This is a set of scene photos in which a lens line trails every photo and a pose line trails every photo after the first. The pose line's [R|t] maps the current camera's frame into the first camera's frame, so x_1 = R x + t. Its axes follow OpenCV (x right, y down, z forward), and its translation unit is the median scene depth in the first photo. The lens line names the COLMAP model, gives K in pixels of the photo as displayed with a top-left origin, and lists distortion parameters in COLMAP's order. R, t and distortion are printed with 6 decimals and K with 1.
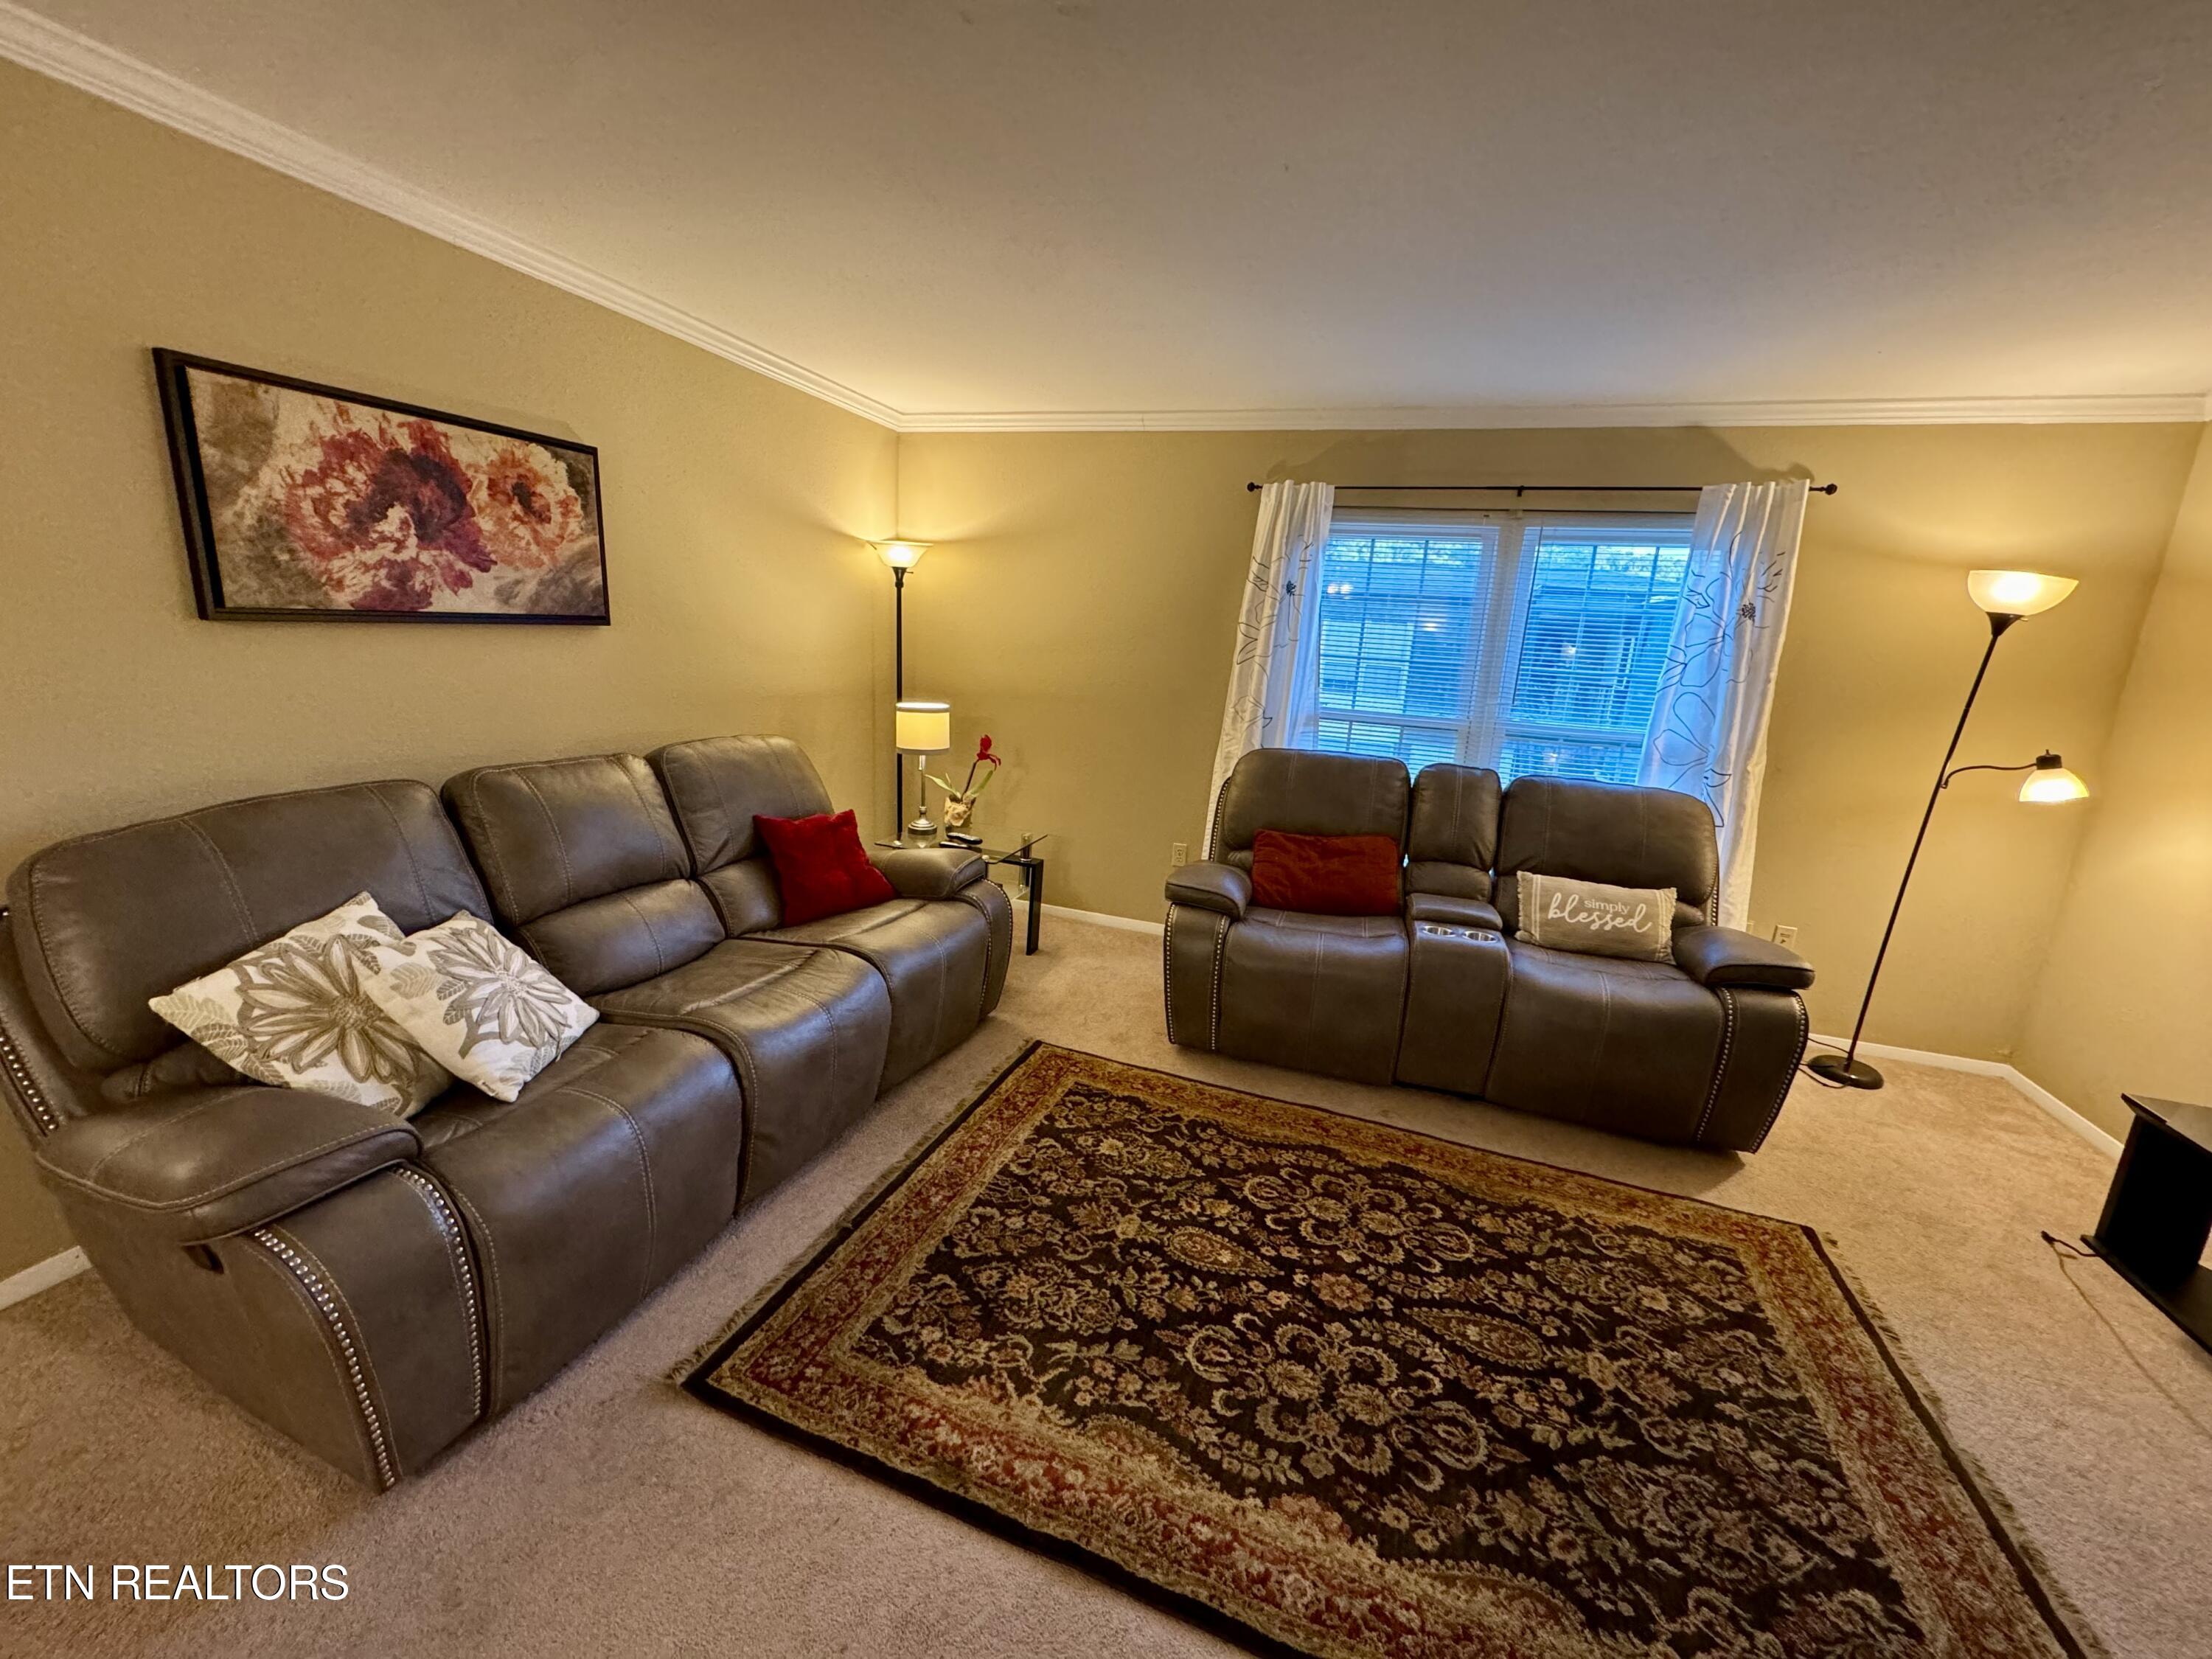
lens RADIAL K [[876.0, 0, 1106.0], [0, 876.0, 829.5], [0, 0, 1]] dist [-0.003420, 0.000259]
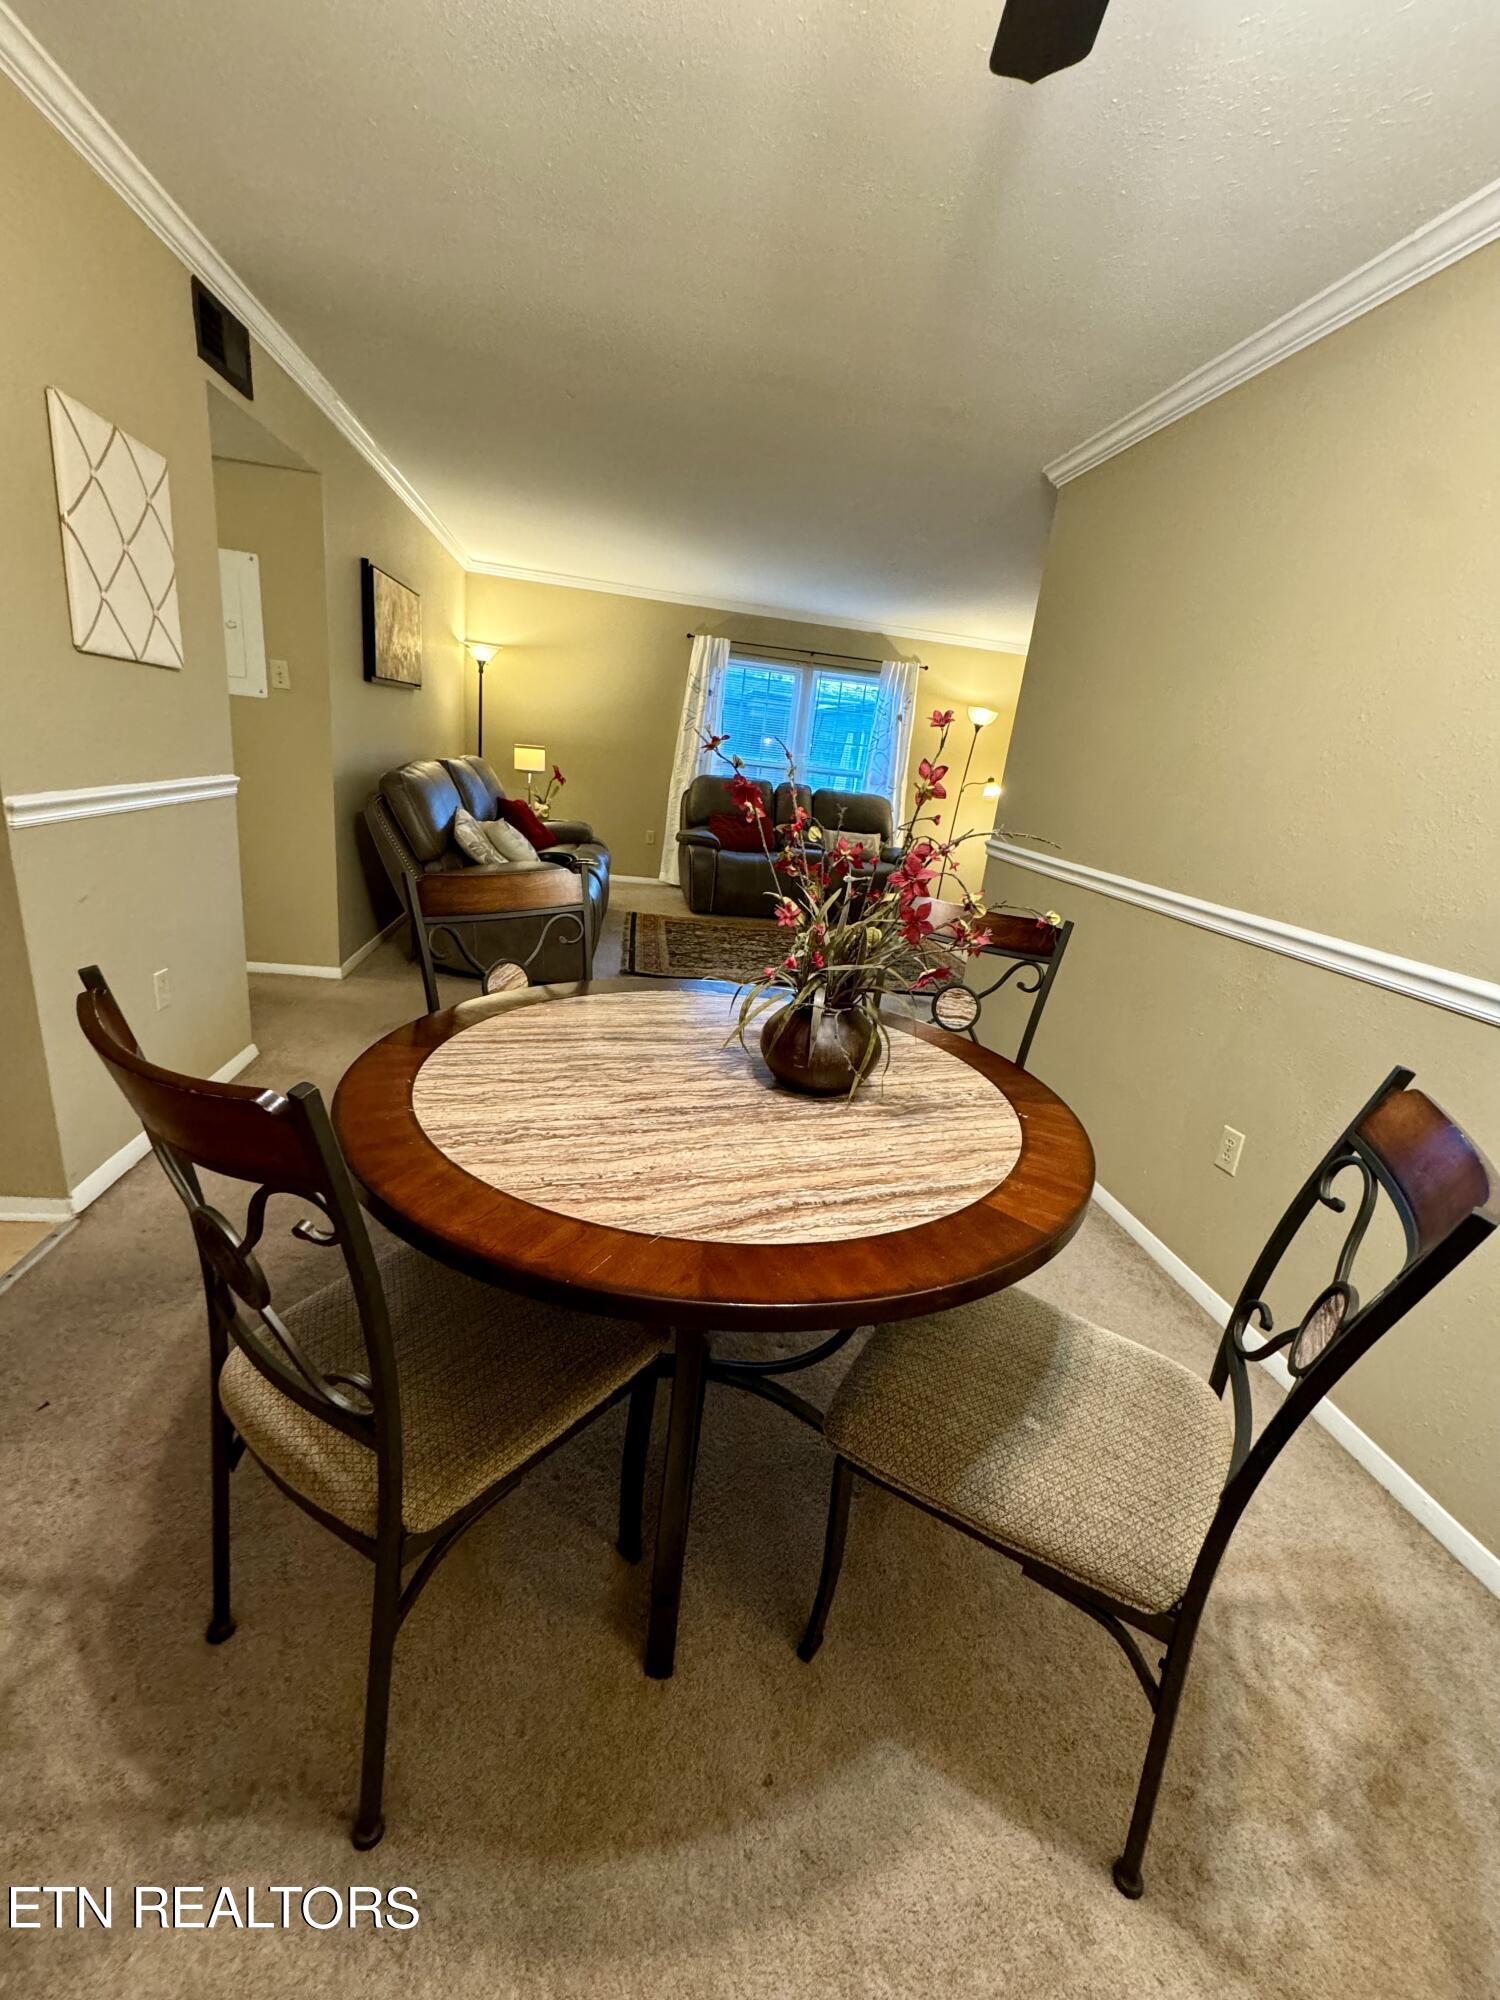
lens RADIAL K [[792.1, 0, 750.0], [0, 792.1, 1000.0], [0, 0, 1]] dist [-0.003420, 0.000259]
pose [[0.882086, -0.104616, 0.459324, -0.972461], [0.048354, 0.989987, 0.132622, 0.288107], [-0.468599, -0.094774, 0.878312, -1.083931]]
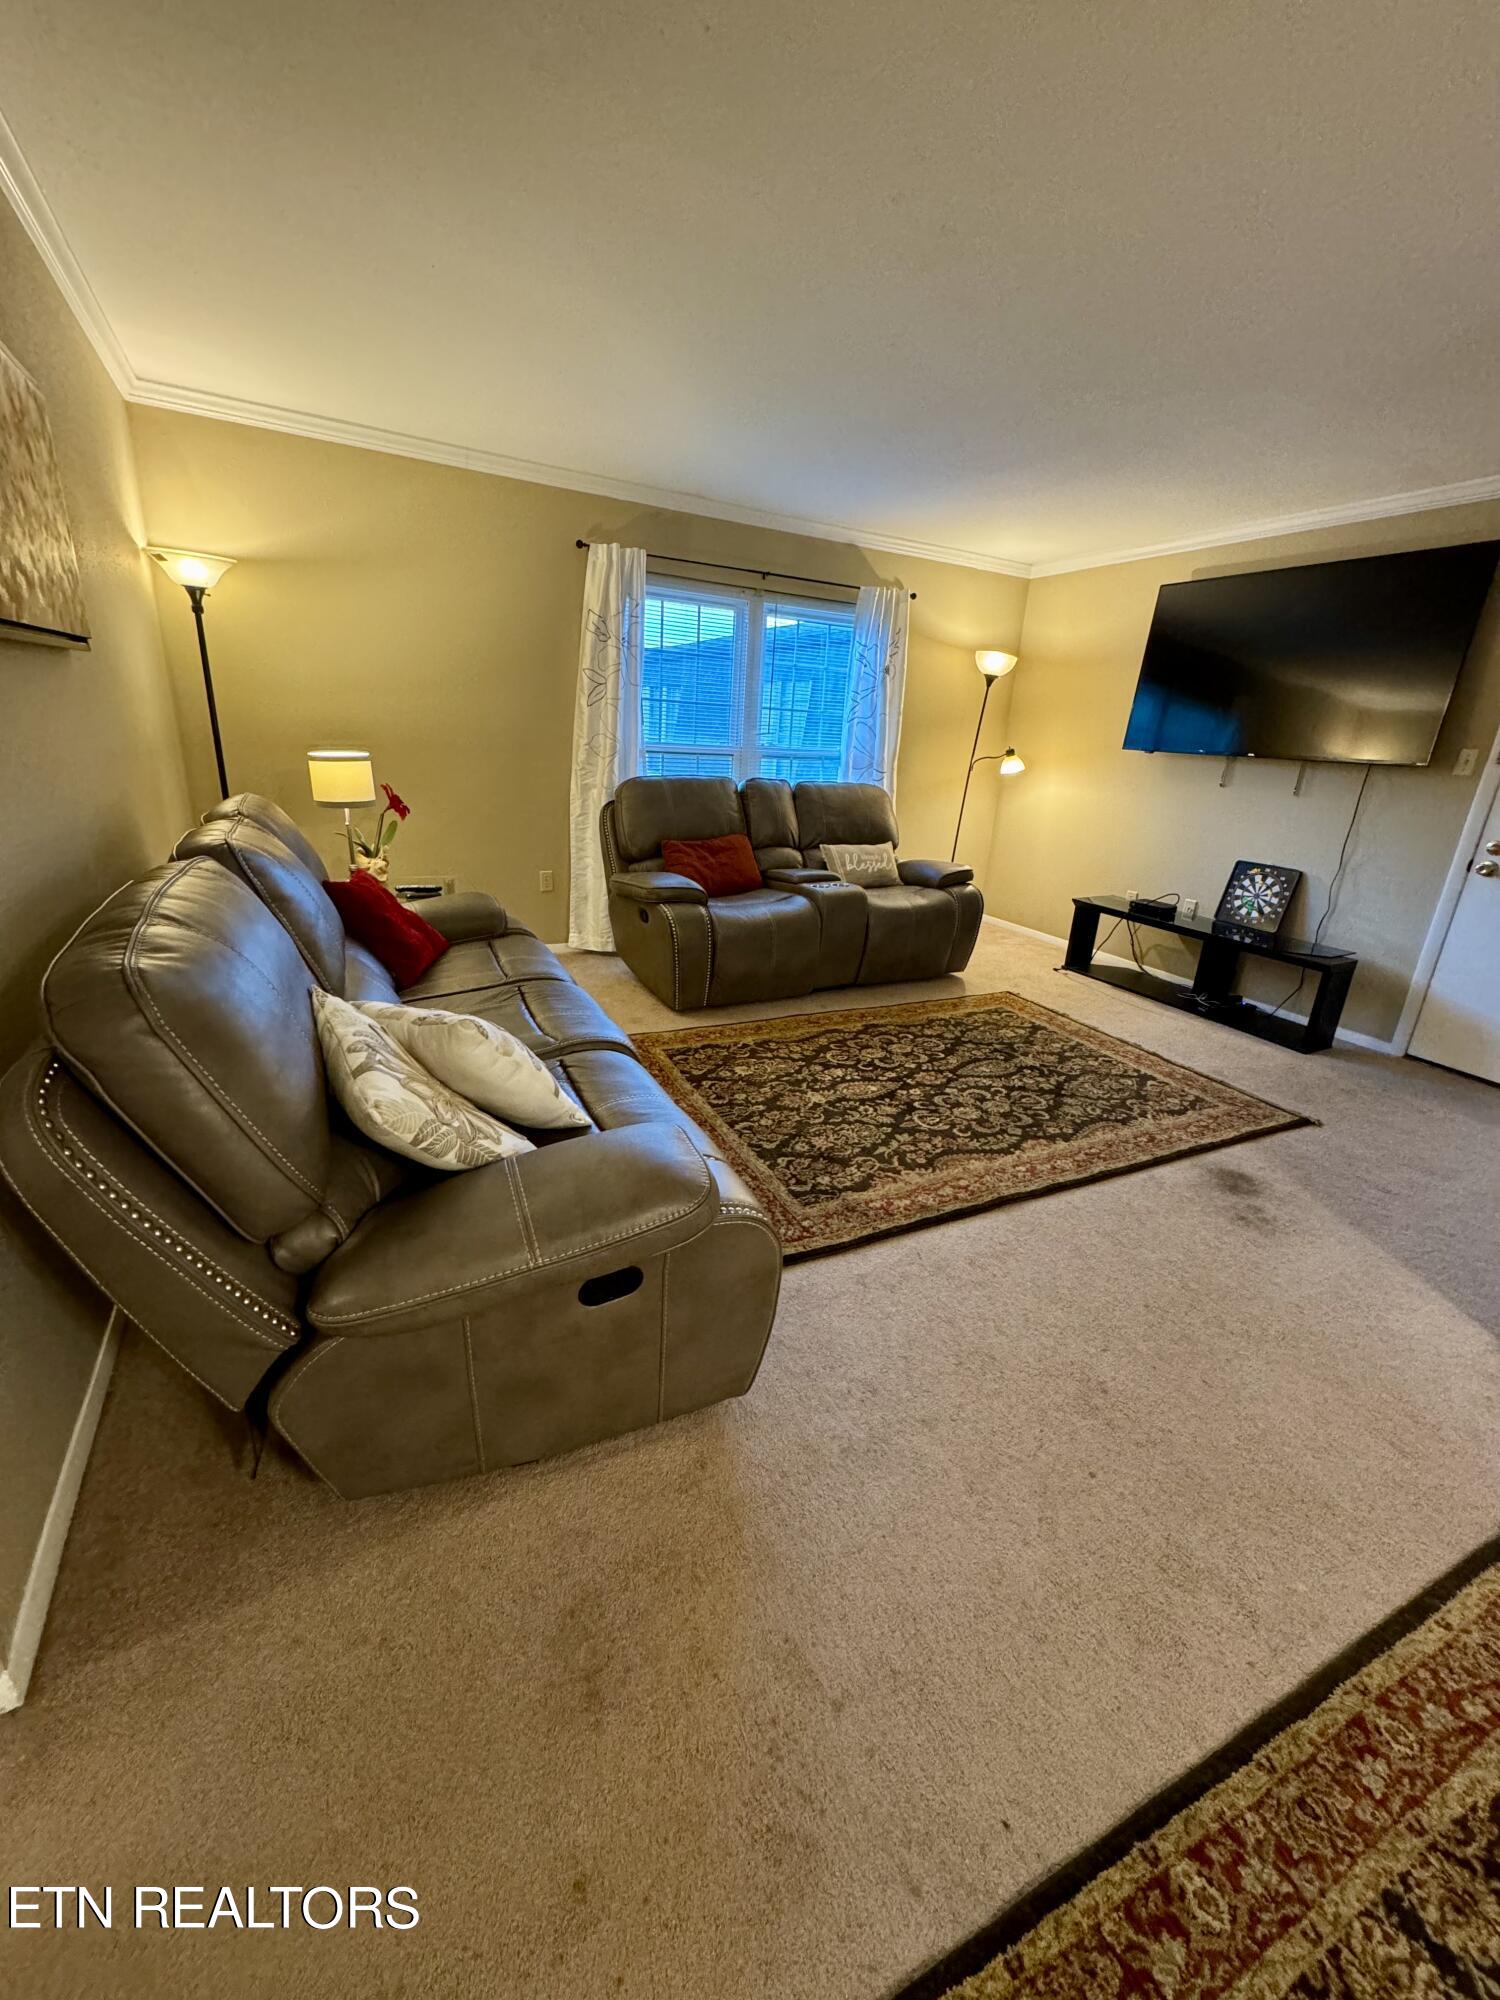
lens RADIAL K [[792.1, 0, 750.0], [0, 792.1, 1000.0], [0, 0, 1]] dist [-0.003420, 0.000259]
pose [[0.684252, -0.257456, 0.682287, -0.878617], [0.145637, 0.965003, 0.218081, -0.014144], [-0.714555, -0.049857, 0.697801, 0.144675]]
